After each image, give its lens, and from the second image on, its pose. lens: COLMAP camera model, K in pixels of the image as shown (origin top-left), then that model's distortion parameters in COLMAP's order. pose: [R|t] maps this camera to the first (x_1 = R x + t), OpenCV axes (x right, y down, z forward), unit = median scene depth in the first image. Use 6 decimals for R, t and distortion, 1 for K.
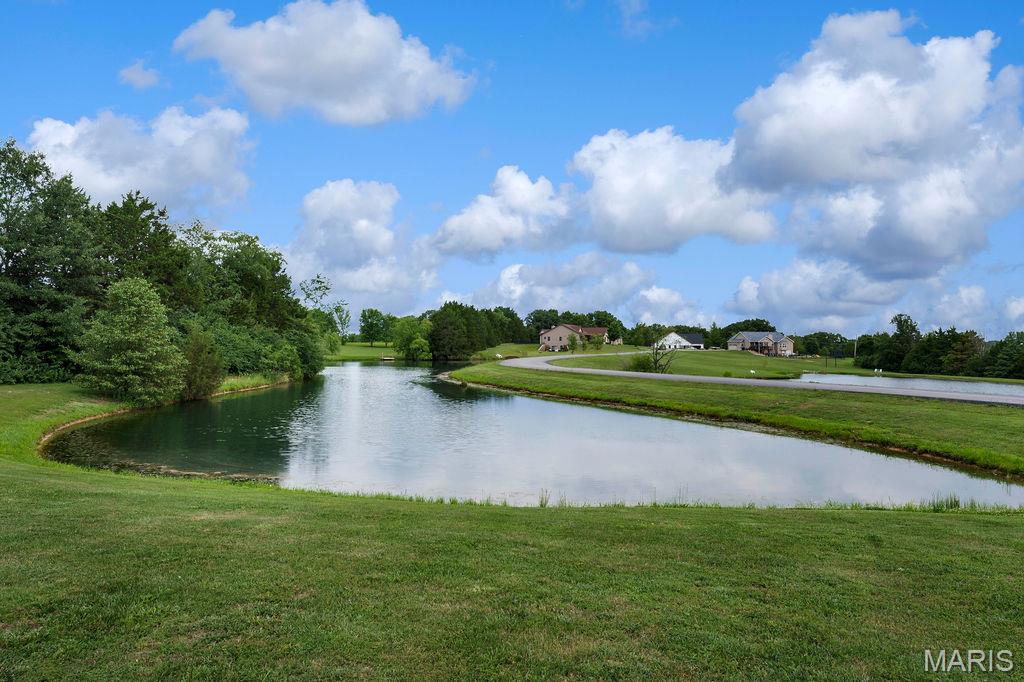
lens RADIAL K [[616.9, 0, 512.0], [0, 616.9, 341.0], [0, 0, 1]] dist [0.000010, 0.000321]
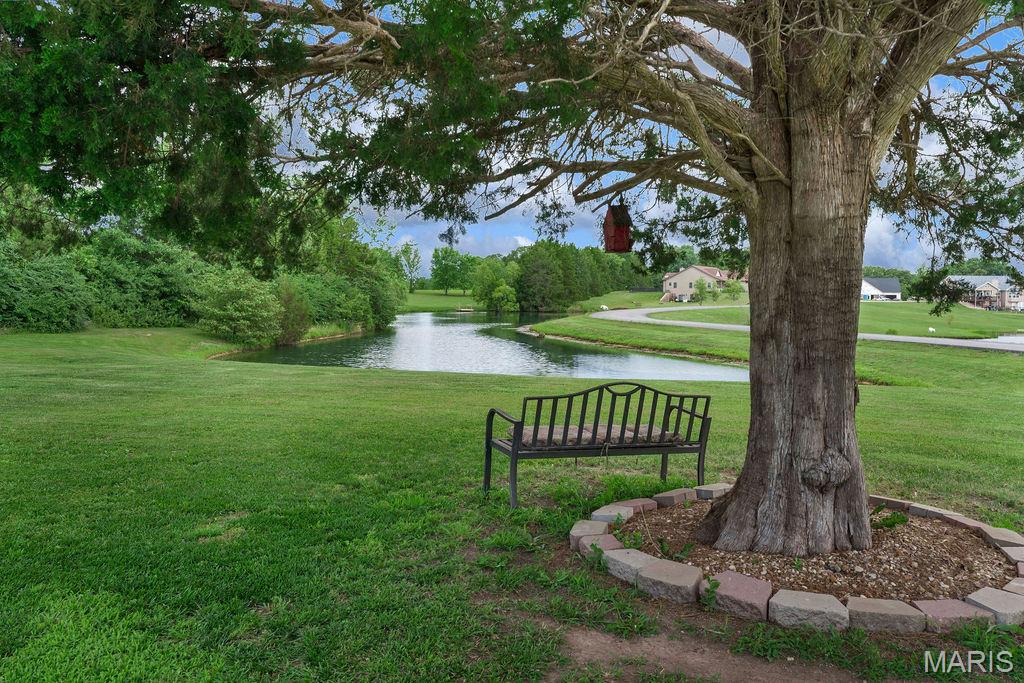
lens RADIAL K [[838.9, 0, 512.0], [0, 838.9, 341.5], [0, 0, 1]] dist [-0.009127, -0.002839]
pose [[0.989352, 0.010640, -0.145153, 0.033199], [-0.001294, 0.997928, 0.064328, -0.002078], [0.145537, -0.063455, 0.987316, -0.141121]]
